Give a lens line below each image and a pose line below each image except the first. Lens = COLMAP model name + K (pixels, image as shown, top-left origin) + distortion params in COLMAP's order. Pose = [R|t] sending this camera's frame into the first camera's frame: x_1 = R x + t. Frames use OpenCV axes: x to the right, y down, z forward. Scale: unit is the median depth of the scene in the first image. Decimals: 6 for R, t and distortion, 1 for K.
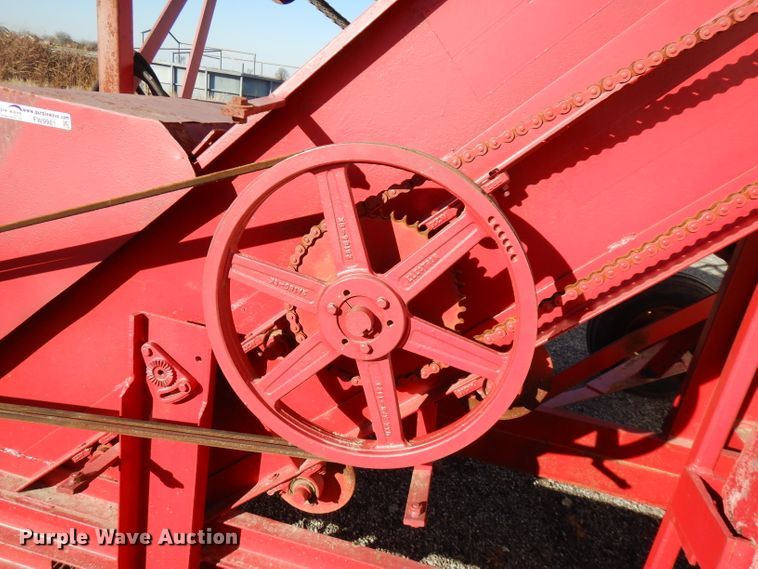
lens RADIAL K [[535.3, 0, 377.5], [0, 535.3, 283.8], [0, 0, 1]] dist [0.019024, -0.001328]
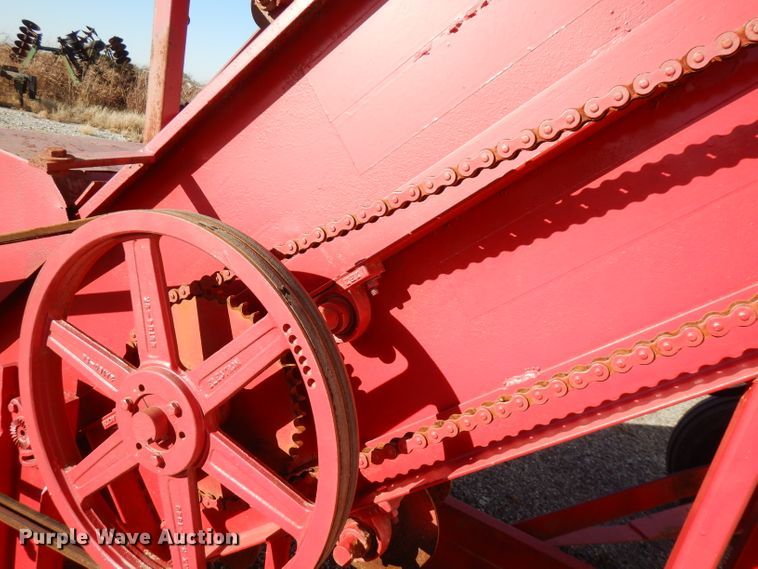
lens RADIAL K [[535.3, 0, 373.6], [0, 535.3, 286.8], [0, 0, 1]] dist [0.019024, -0.001328]
pose [[0.966605, 0.127607, -0.222242, 0.413289], [-0.148336, 0.985764, -0.079159, -0.113922], [0.208977, 0.109482, 0.971773, 0.238239]]
